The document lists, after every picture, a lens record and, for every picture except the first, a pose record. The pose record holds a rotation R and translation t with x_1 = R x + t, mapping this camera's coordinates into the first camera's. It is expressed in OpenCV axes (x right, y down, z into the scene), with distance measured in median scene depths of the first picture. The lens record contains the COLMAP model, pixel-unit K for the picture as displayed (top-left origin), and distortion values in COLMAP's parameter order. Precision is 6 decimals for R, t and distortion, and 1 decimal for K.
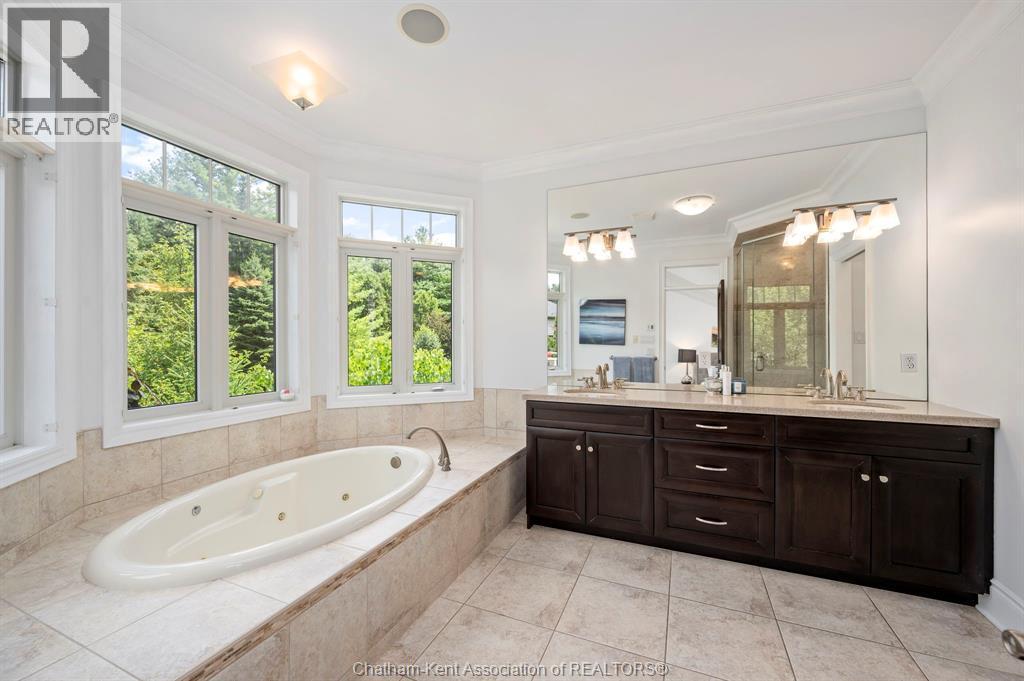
lens RADIAL K [[403.2, 0, 514.0], [0, 403.2, 339.3], [0, 0, 1]] dist [0.002330, 0.000048]
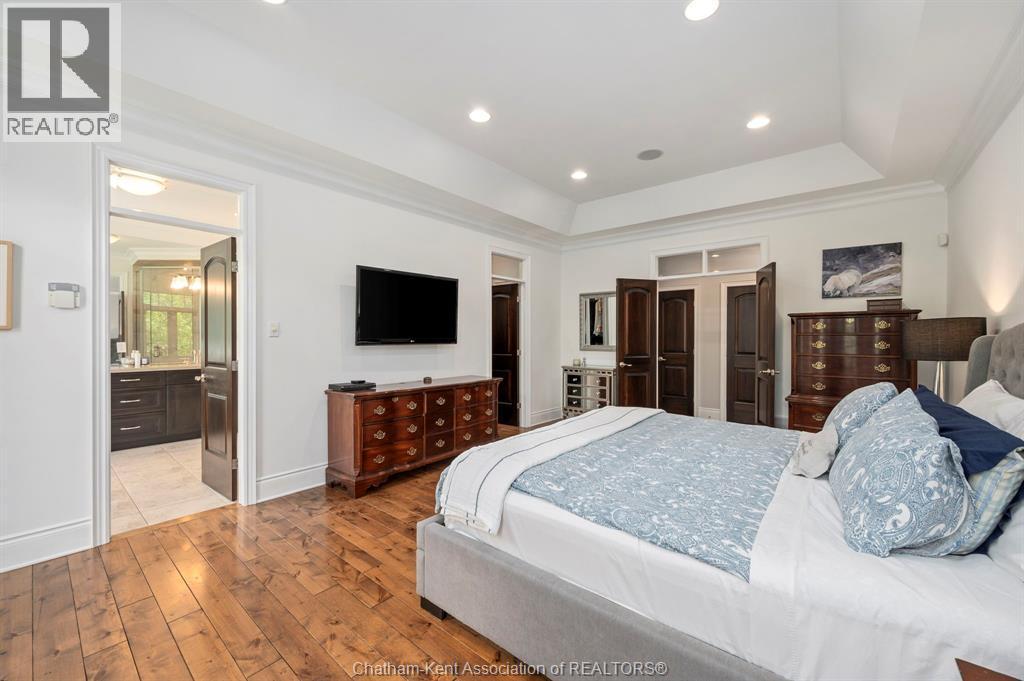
lens RADIAL K [[403.2, 0, 513.9], [0, 403.2, 335.4], [0, 0, 1]] dist [0.002330, 0.000048]
pose [[0.289382, -0.003516, 0.957207, -0.375345], [-0.000588, 0.999992, 0.003850, -0.004452], [-0.957214, -0.001677, 0.289378, -0.597630]]
